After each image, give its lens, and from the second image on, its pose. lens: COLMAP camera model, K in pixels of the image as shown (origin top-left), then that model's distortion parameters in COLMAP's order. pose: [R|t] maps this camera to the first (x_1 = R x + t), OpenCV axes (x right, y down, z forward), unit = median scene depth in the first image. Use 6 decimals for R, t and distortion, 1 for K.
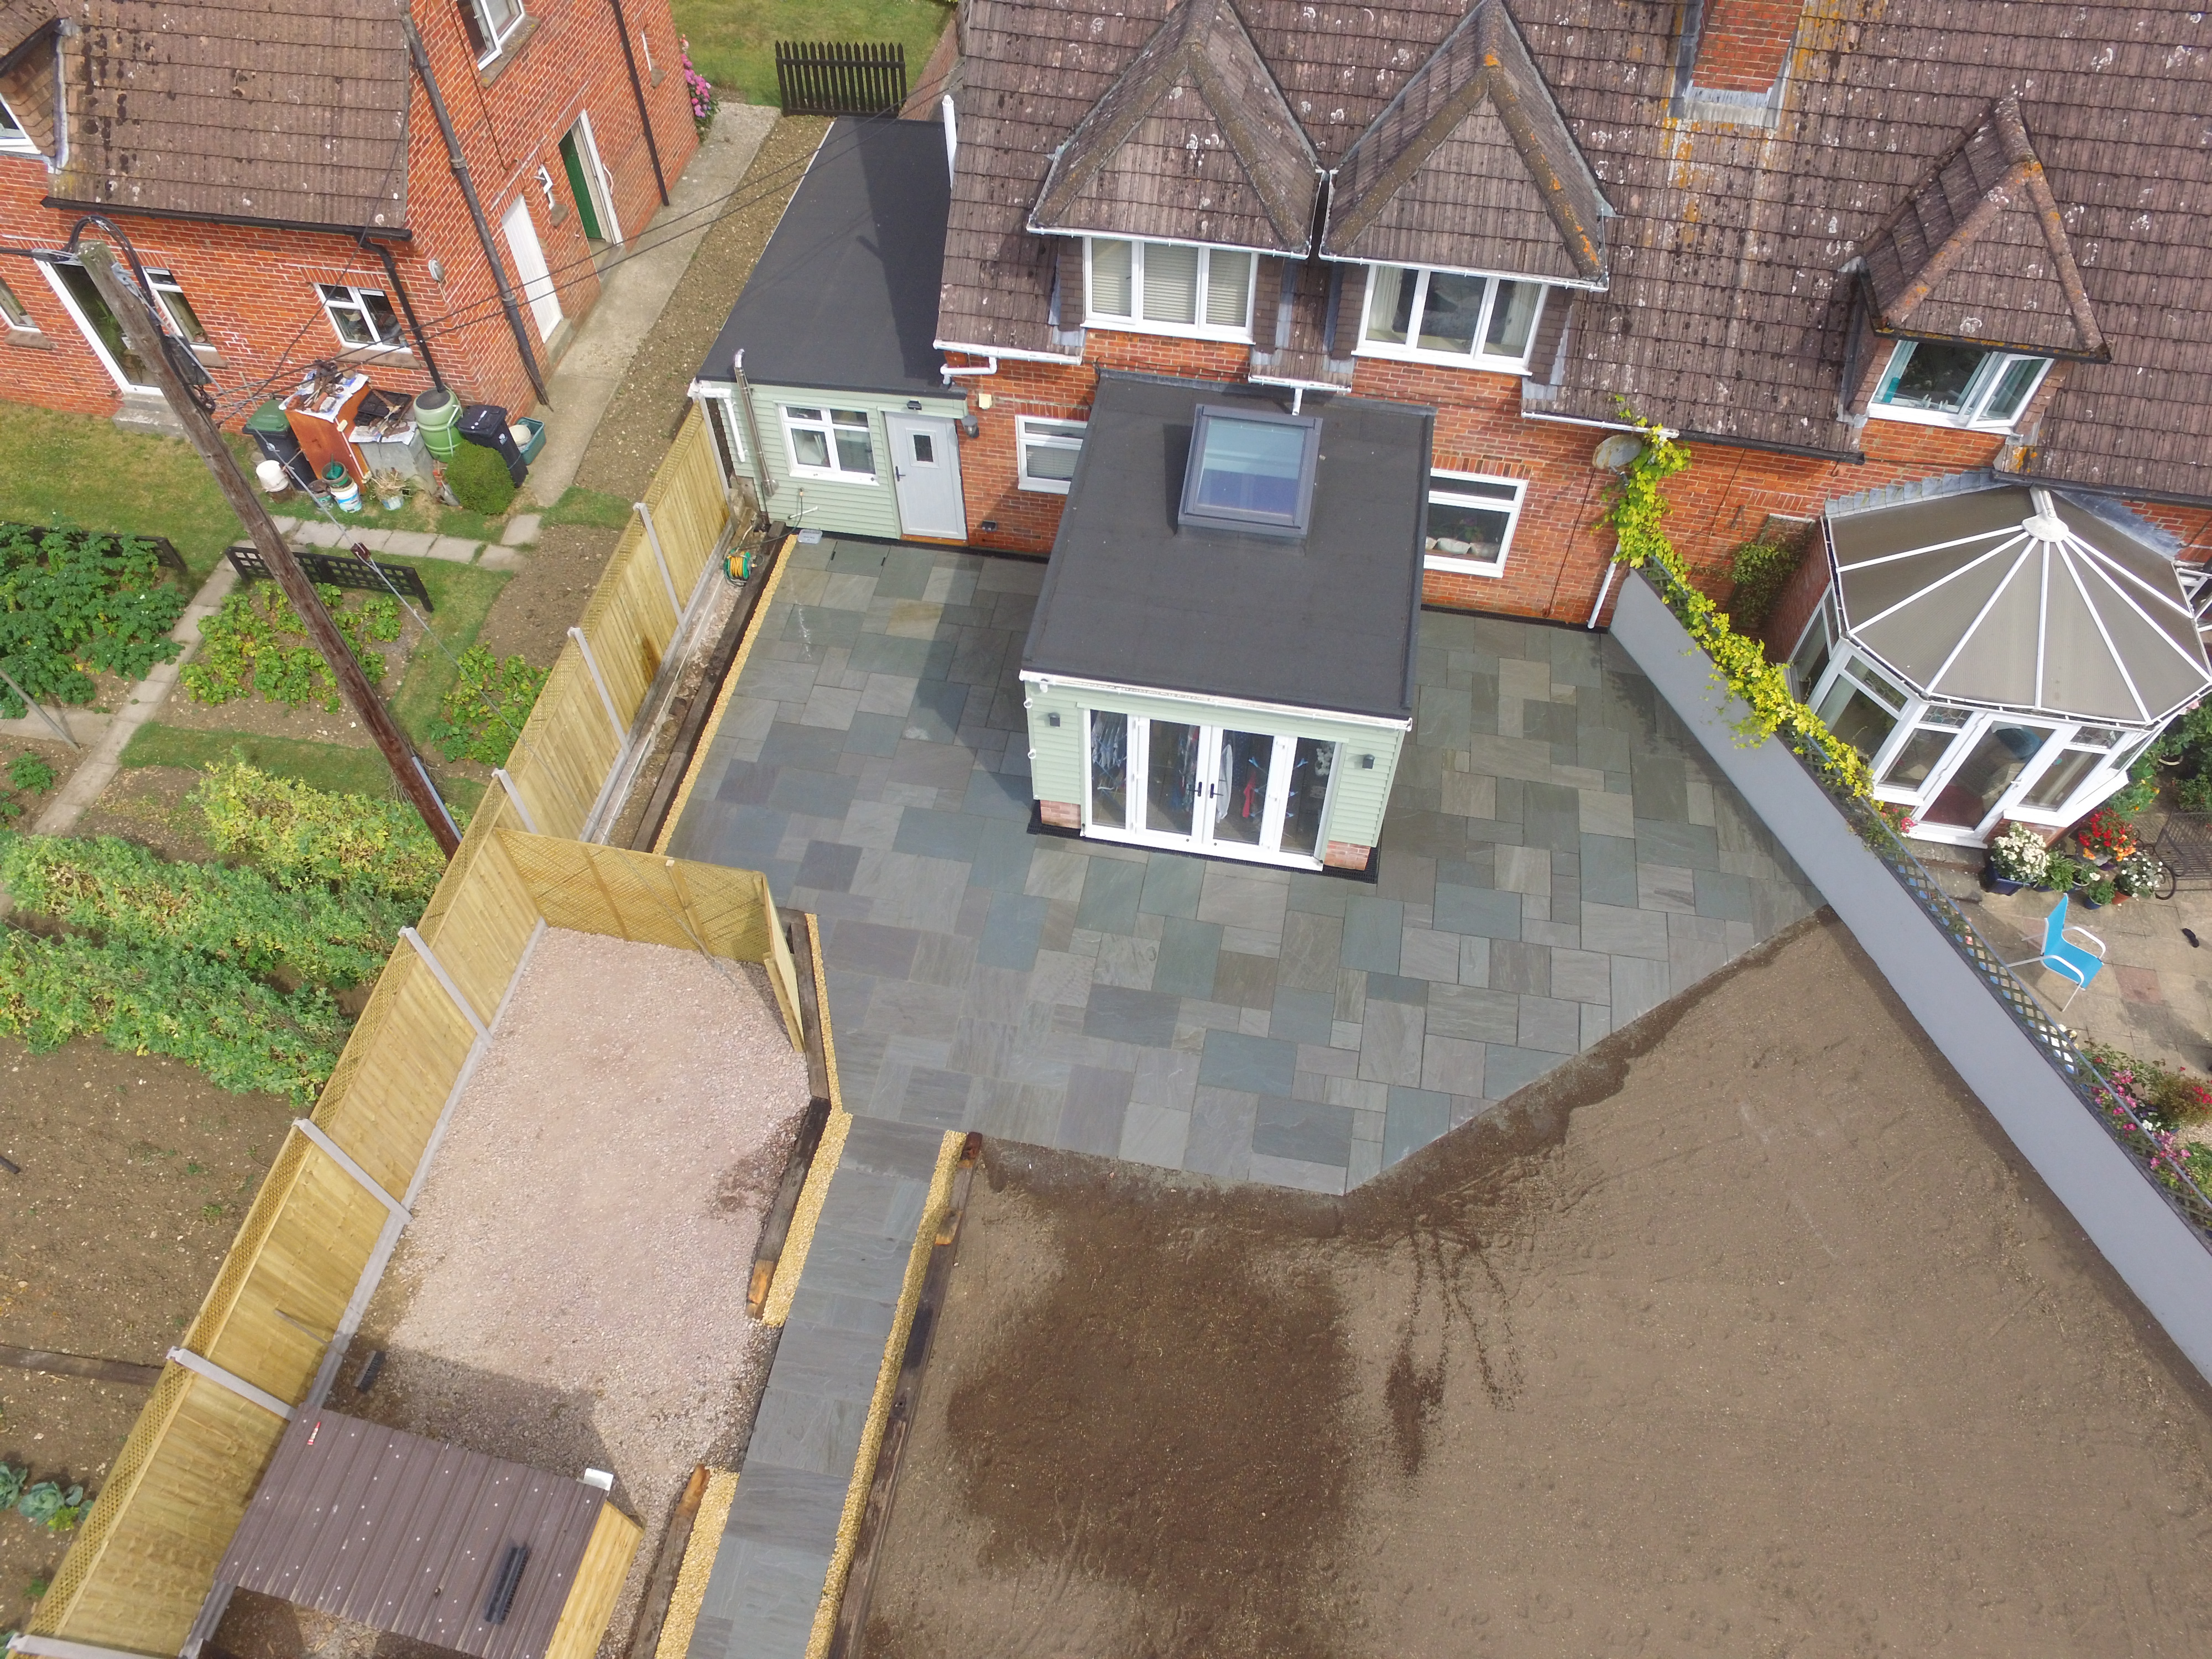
lens RADIAL K [[1493.2, 0, 1106.6], [0, 1493.2, 846.9], [0, 0, 1]] dist [-0.121956, 0.089935]
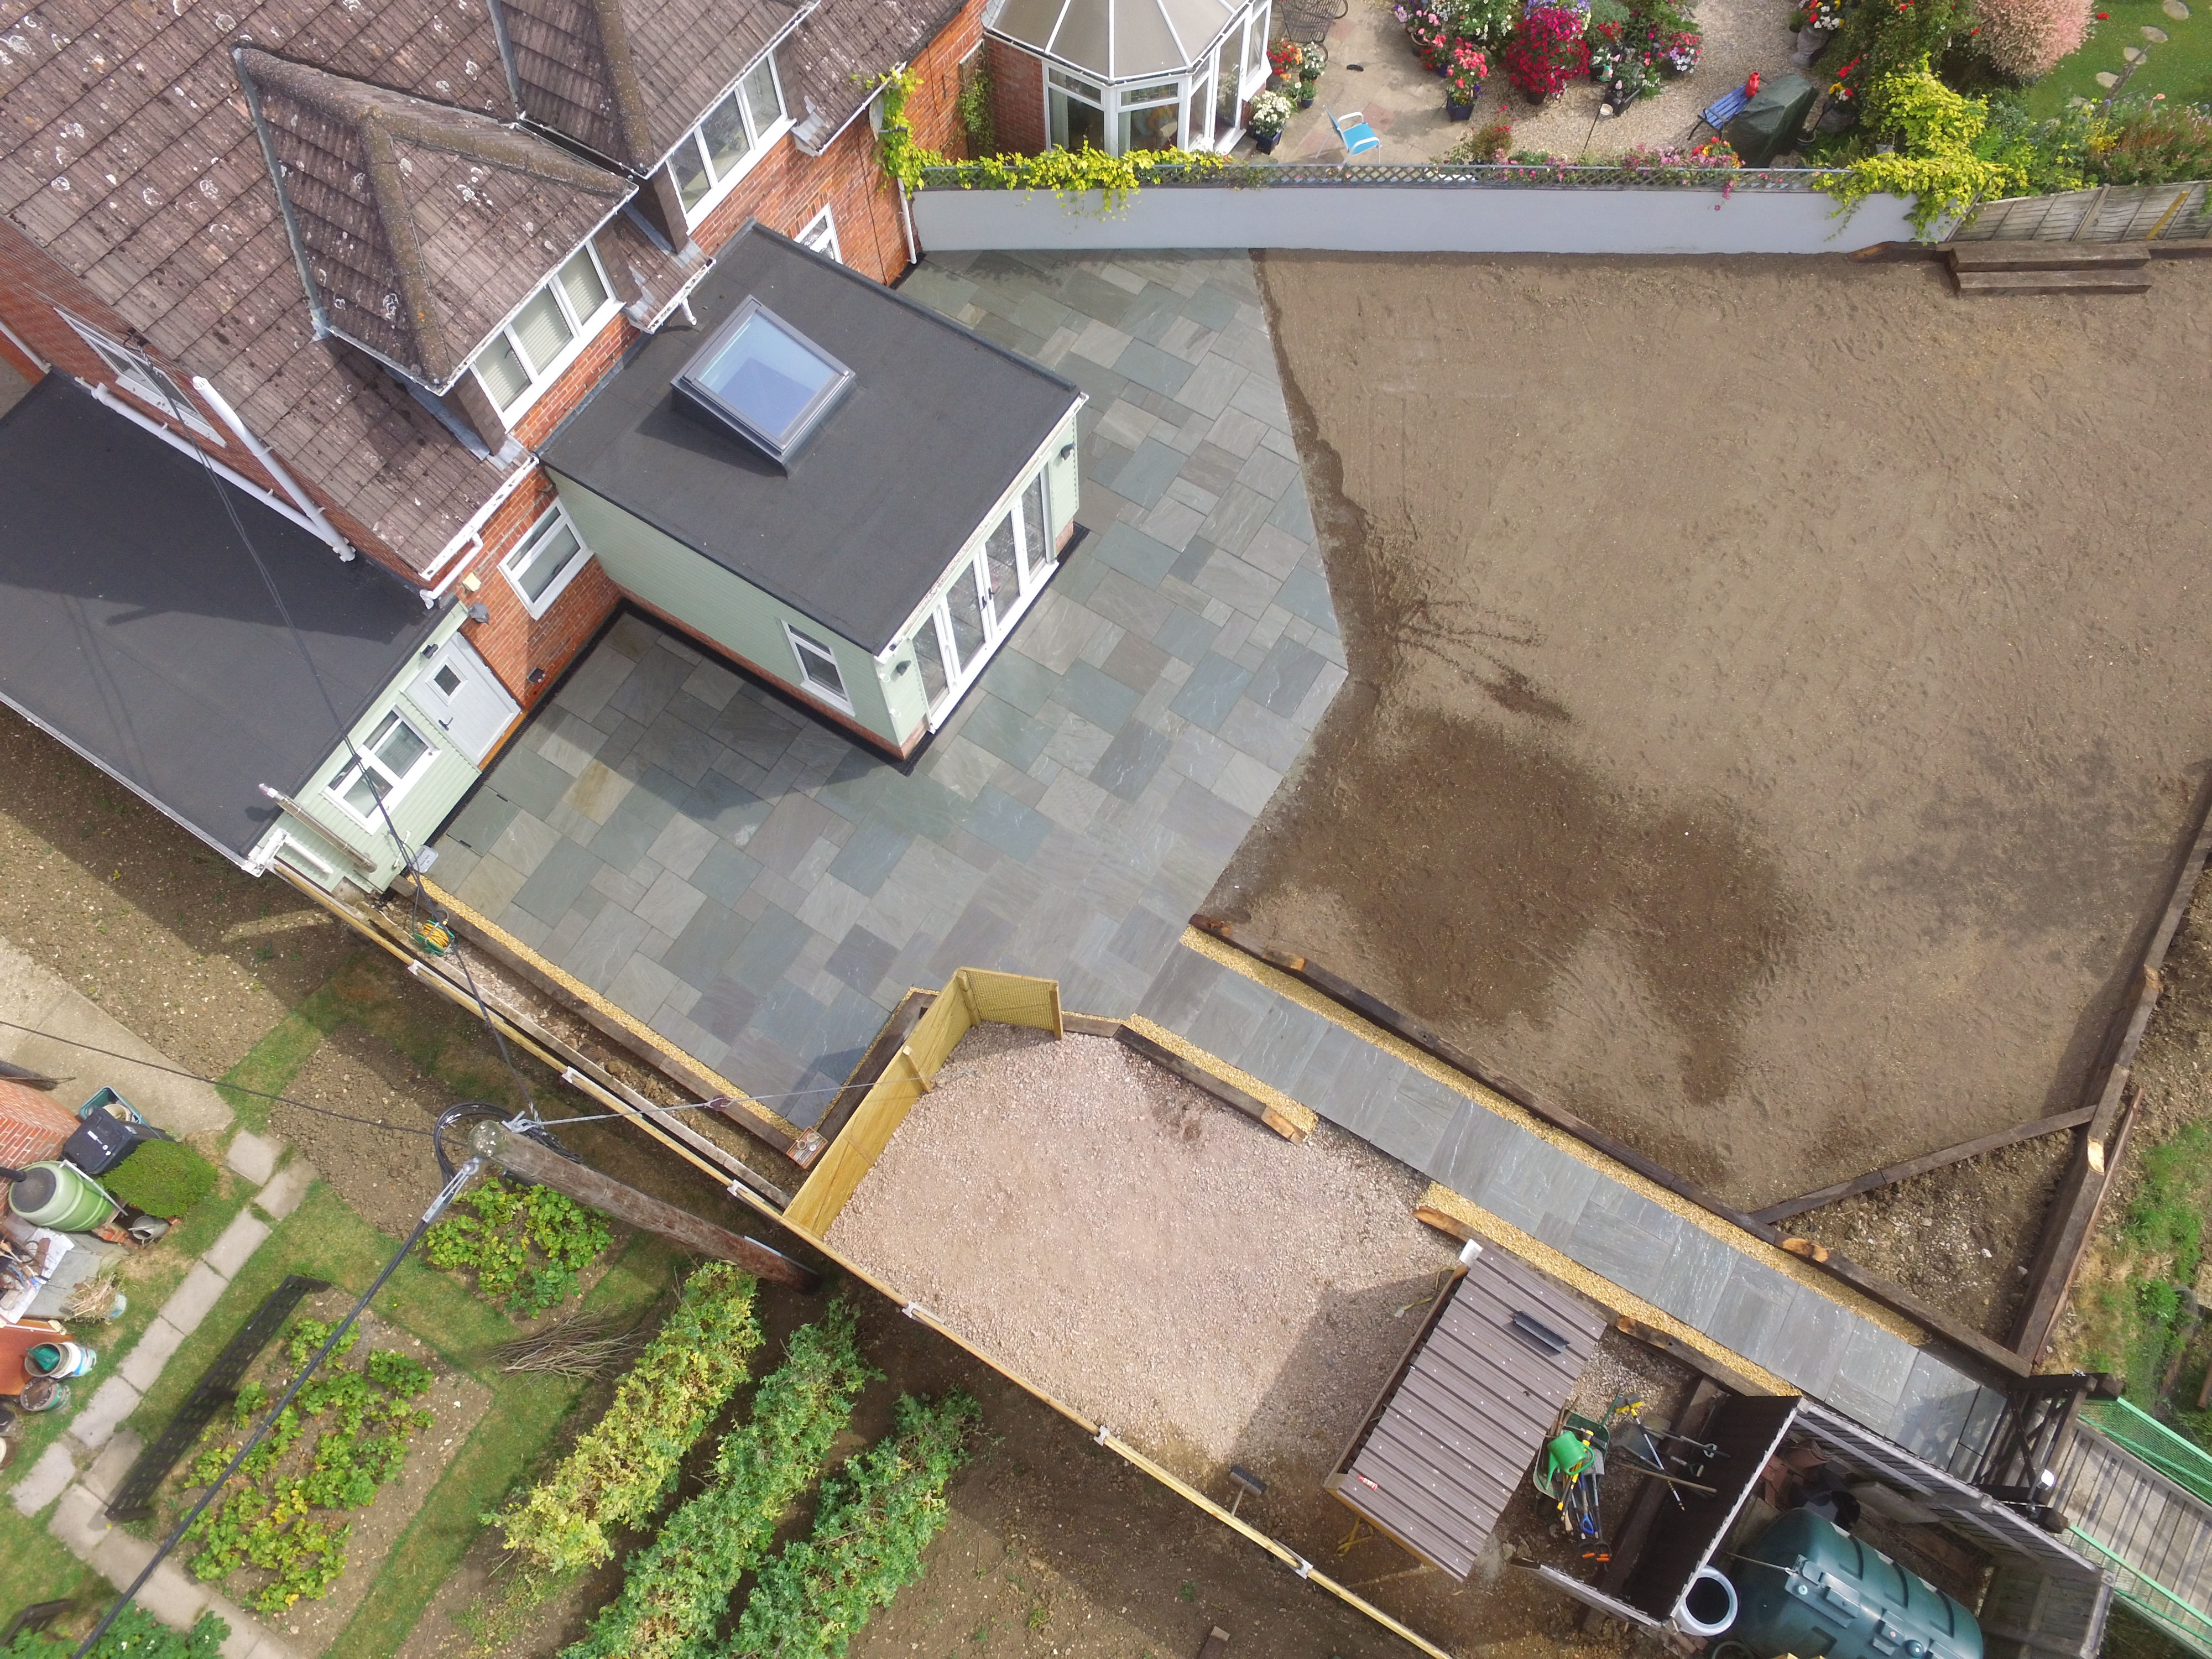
lens RADIAL K [[1493.4, 0, 1106.9], [0, 1493.4, 849.2], [0, 0, 1]] dist [-0.123109, 0.091075]
pose [[0.371617, -0.865053, 0.337022, -0.422233], [0.762146, 0.491554, 0.421318, -0.337507], [-0.530127, 0.100291, 0.841966, 0.074947]]
